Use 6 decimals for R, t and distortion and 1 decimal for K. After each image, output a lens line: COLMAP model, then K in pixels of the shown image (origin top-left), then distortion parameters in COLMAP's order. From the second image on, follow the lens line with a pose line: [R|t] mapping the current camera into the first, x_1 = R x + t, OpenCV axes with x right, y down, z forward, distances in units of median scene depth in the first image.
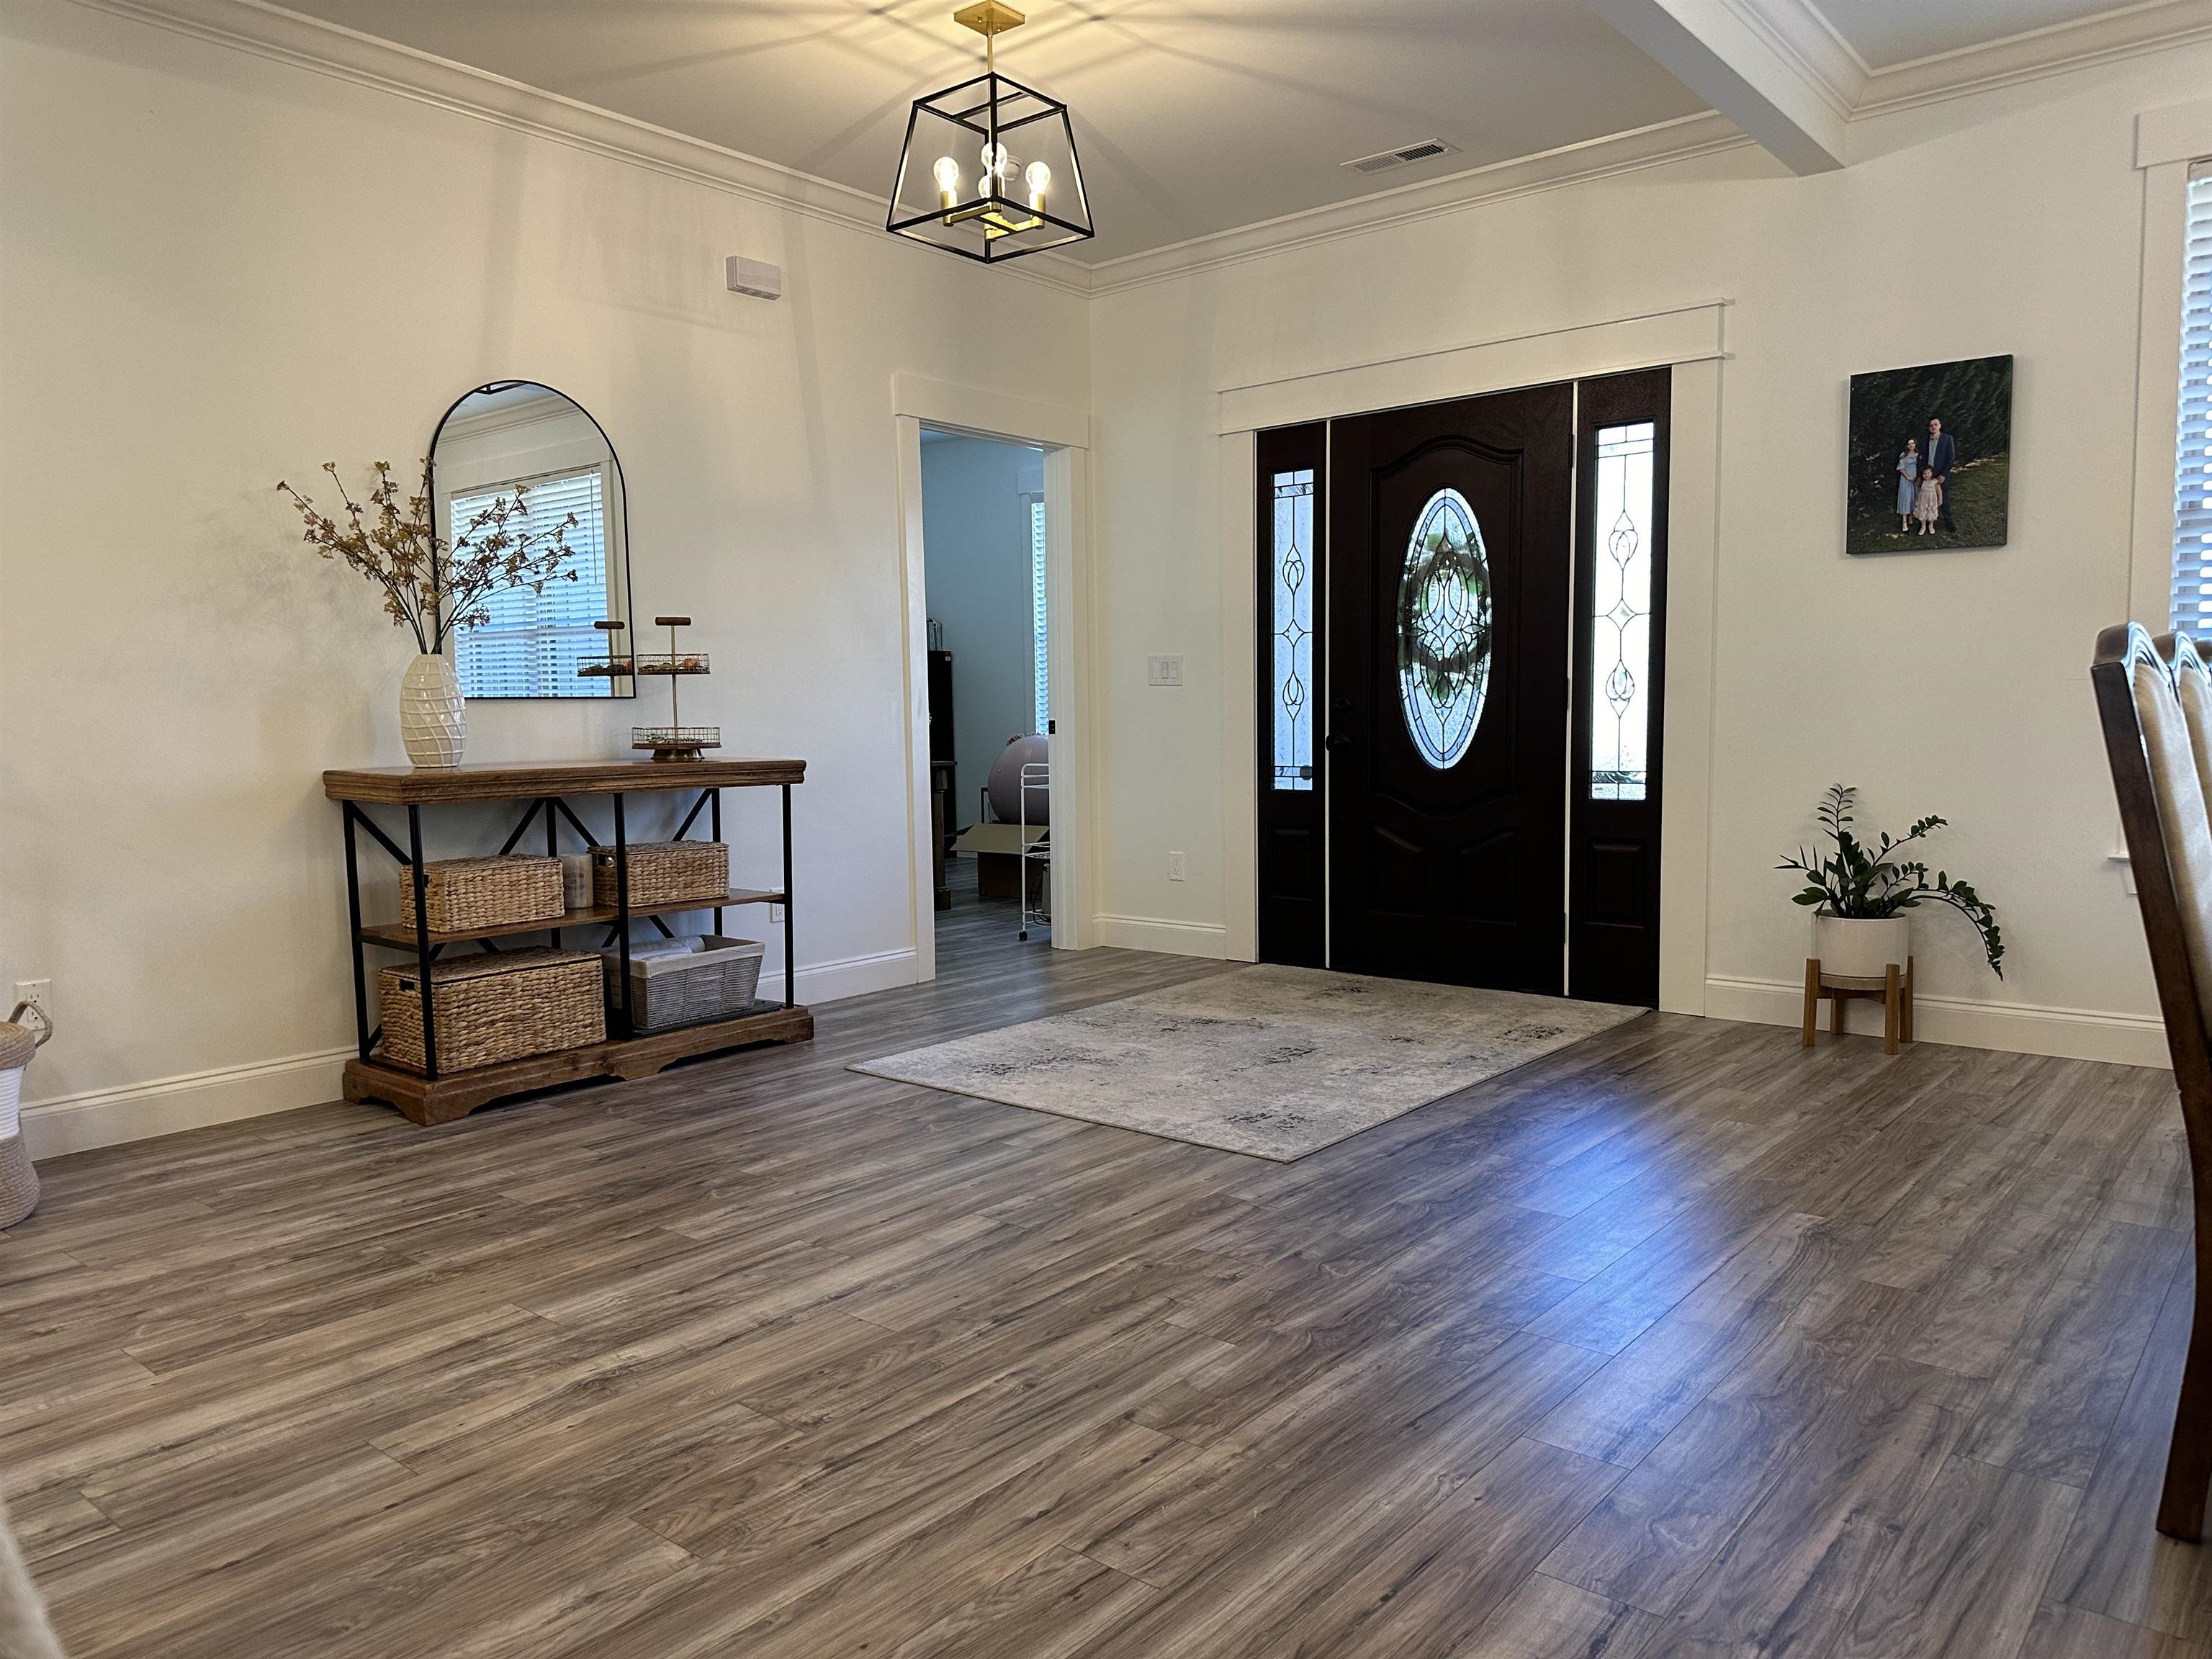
lens RADIAL K [[1576.9, 0, 1099.8], [0, 1576.9, 837.4], [0, 0, 1]] dist [0.031212, -0.040651]
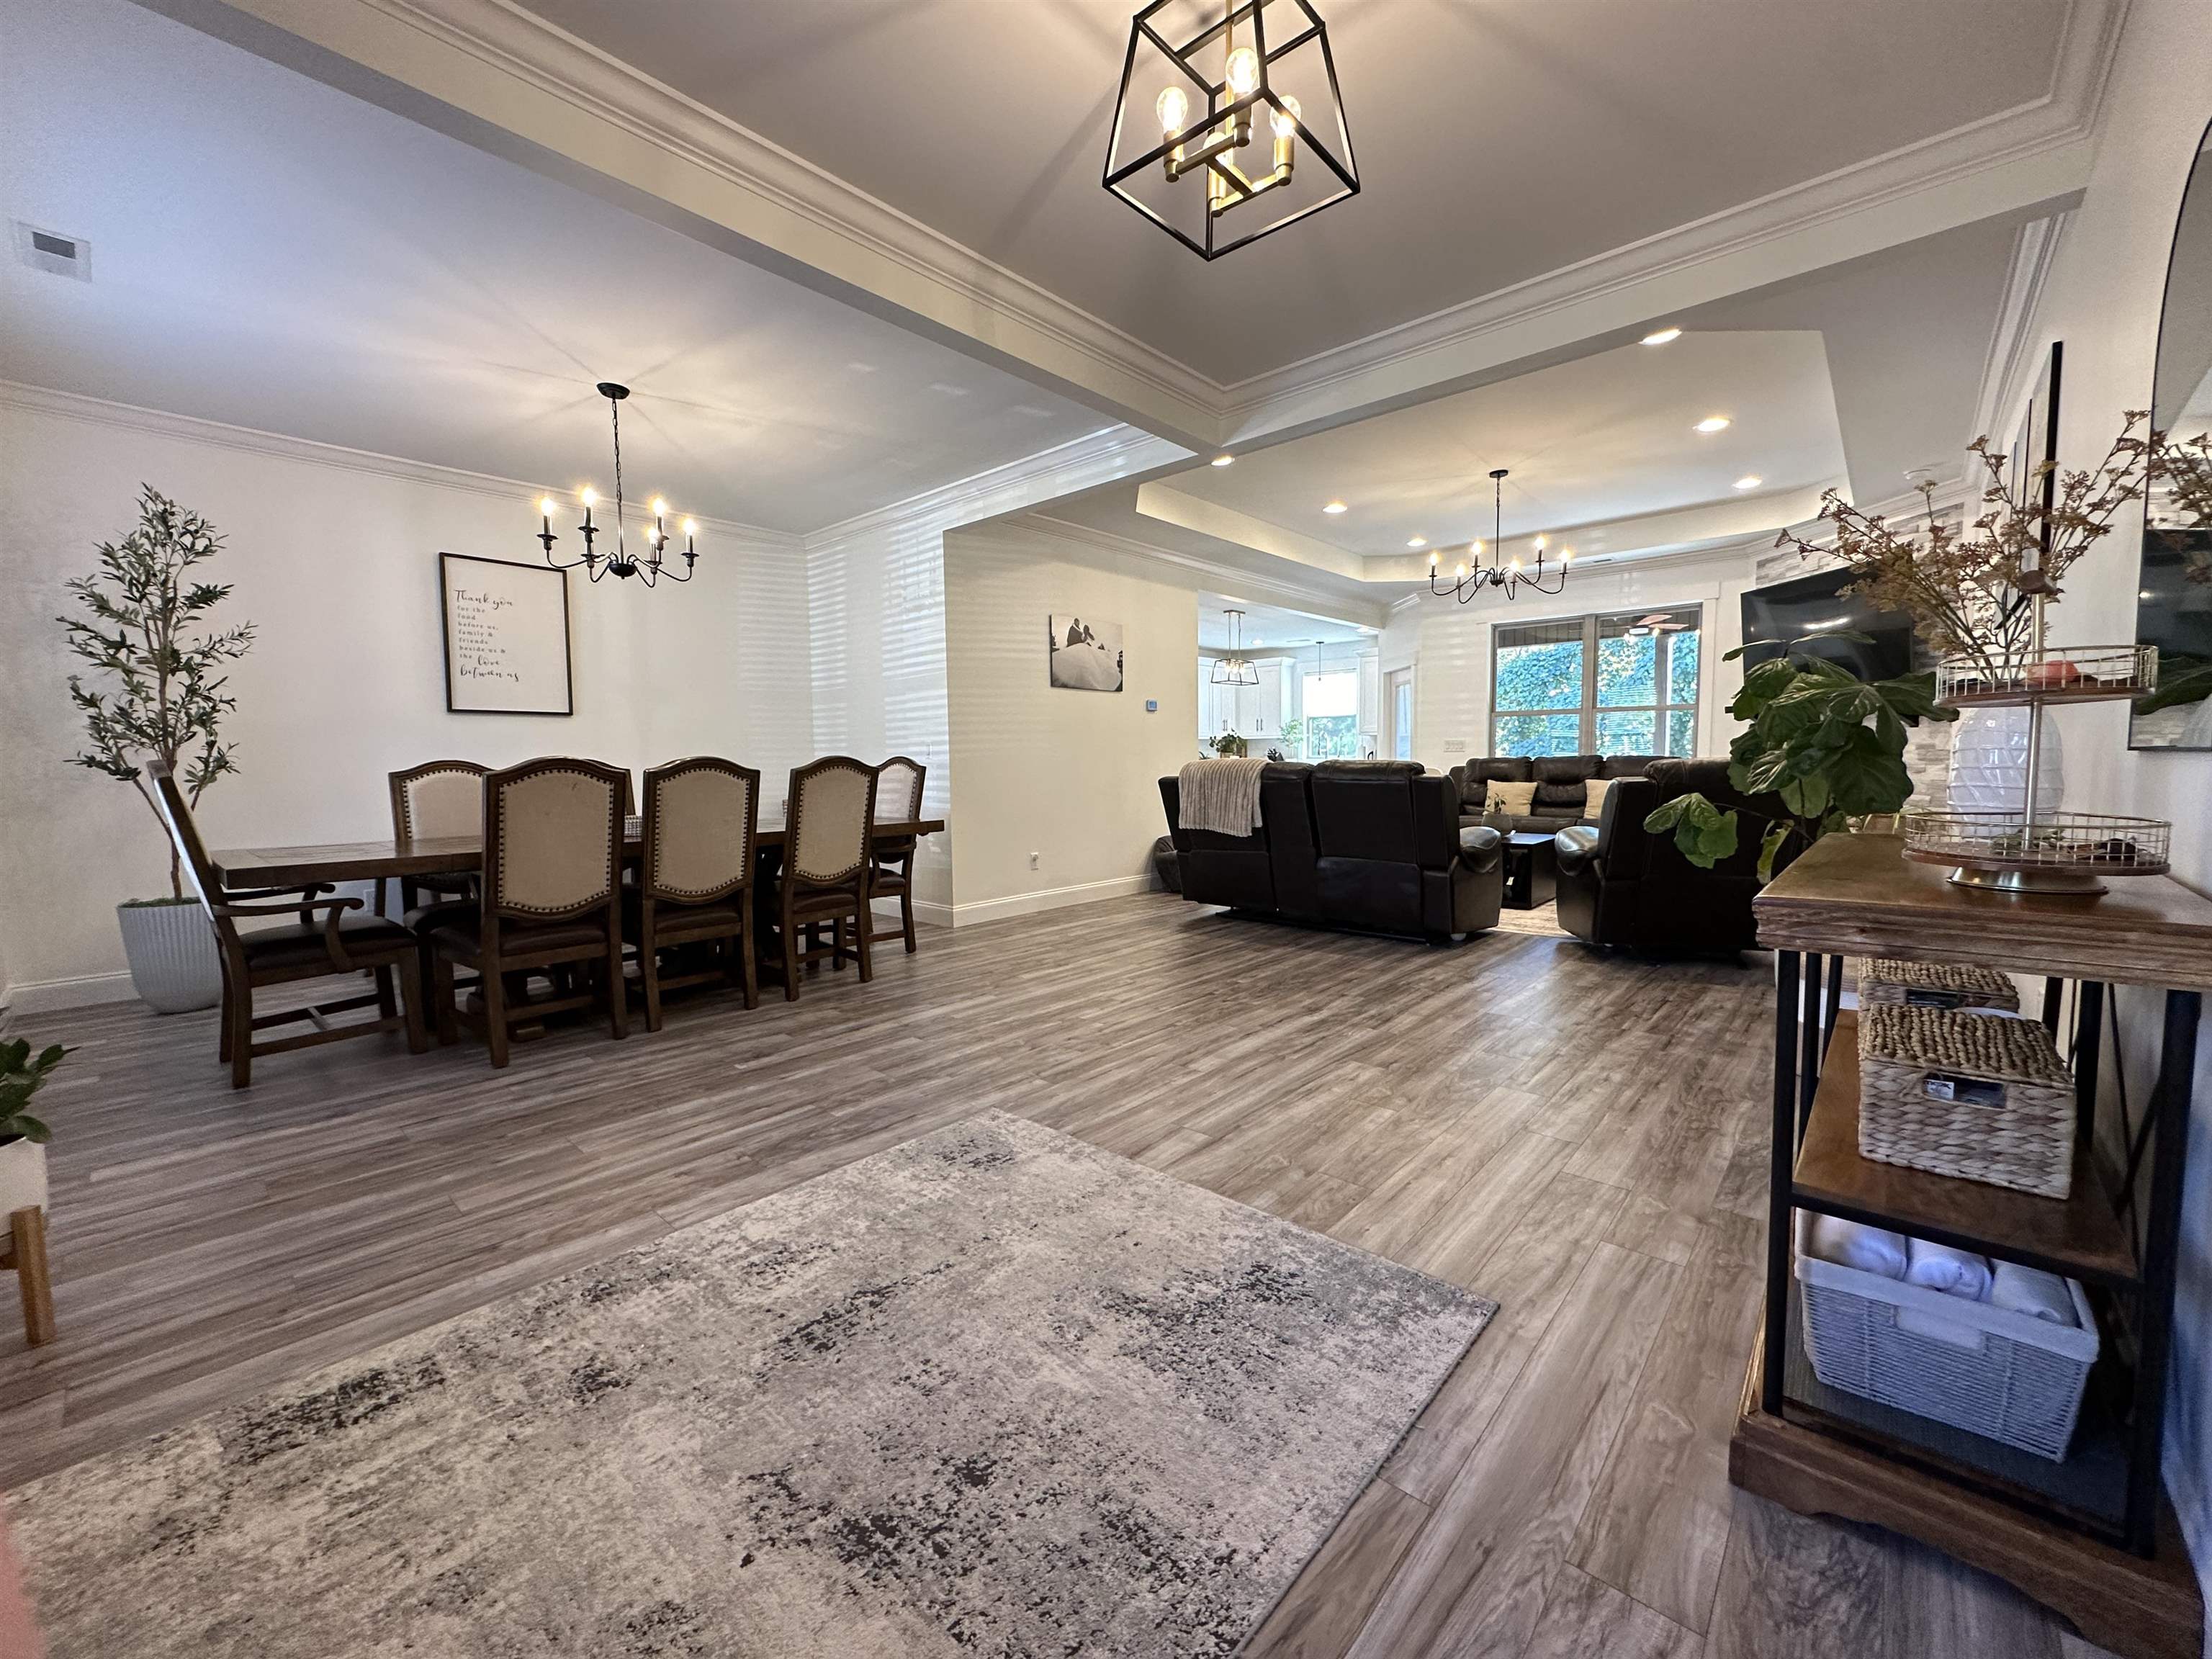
lens RADIAL K [[880.7, 0, 1089.8], [0, 880.7, 828.4], [0, 0, 1]] dist [-0.002743, -0.000053]
pose [[-0.998128, 0.025636, 0.055522, -0.015660], [0.034286, 0.986372, 0.160920, -0.175556], [-0.050640, 0.162522, -0.985405, 1.901730]]
